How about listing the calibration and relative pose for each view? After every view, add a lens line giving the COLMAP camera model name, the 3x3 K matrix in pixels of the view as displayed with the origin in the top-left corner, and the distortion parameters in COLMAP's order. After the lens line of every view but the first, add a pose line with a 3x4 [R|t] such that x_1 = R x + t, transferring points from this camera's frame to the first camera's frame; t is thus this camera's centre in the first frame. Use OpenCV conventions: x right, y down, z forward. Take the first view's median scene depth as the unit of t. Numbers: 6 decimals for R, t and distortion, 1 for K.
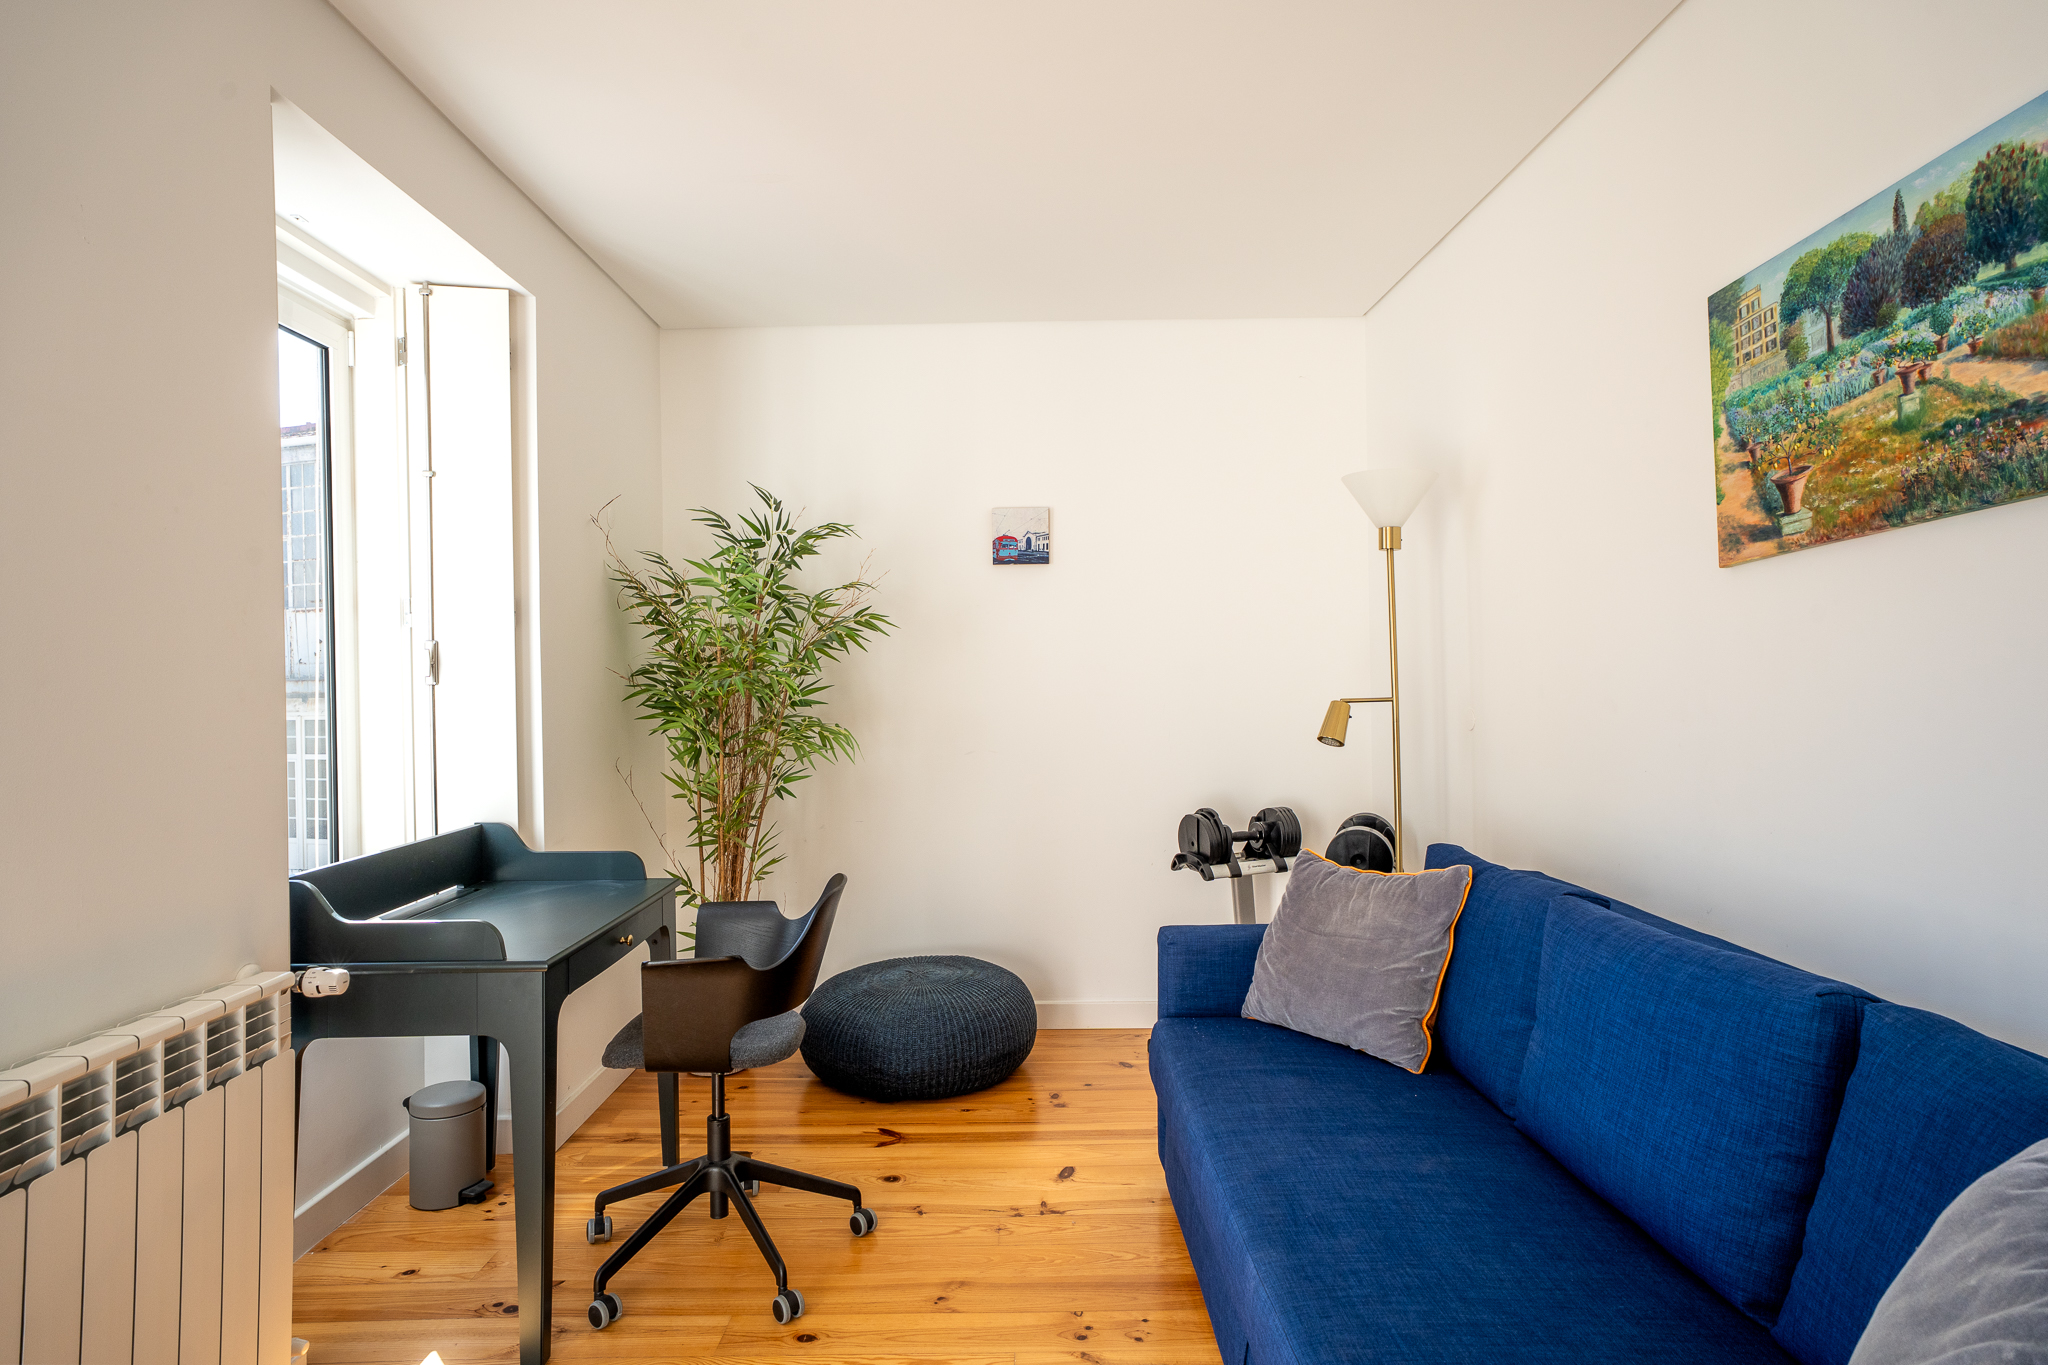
lens RADIAL K [[1163.6, 0, 1024.0], [0, 1163.6, 682.5], [0, 0, 1]] dist [0.002700, 0.000924]
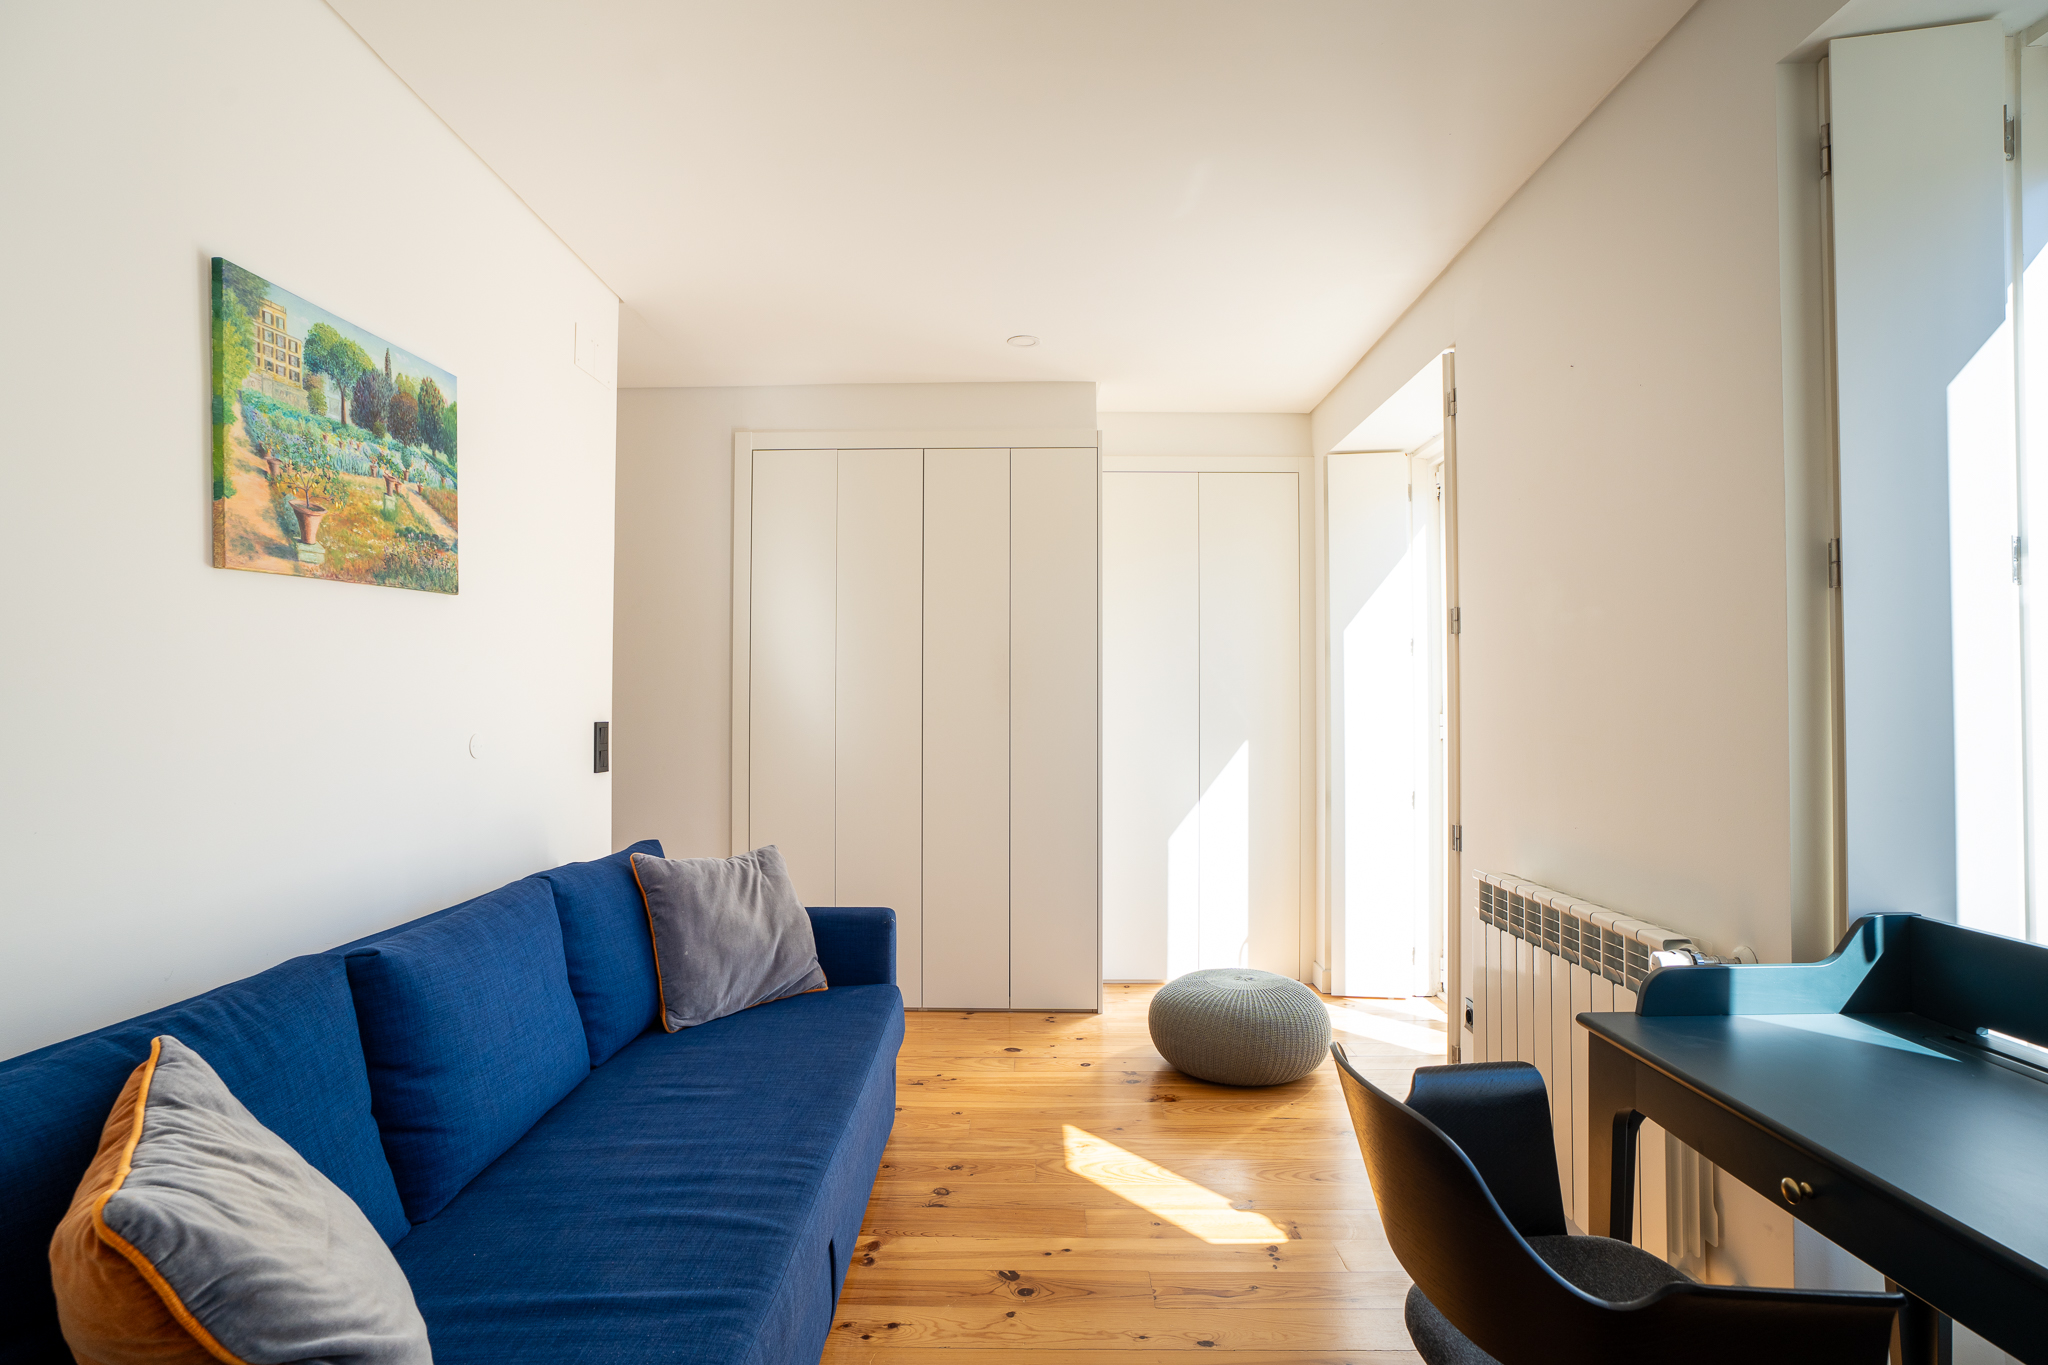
lens RADIAL K [[1042.8, 0, 1024.0], [0, 1042.8, 682.5], [0, 0, 1]] dist [-0.043971, 0.000044]
pose [[-0.999789, 0.013131, 0.015778, -0.026311], [0.012809, 0.999711, -0.020358, 0.013214], [-0.016041, -0.020152, -0.999668, 1.838972]]
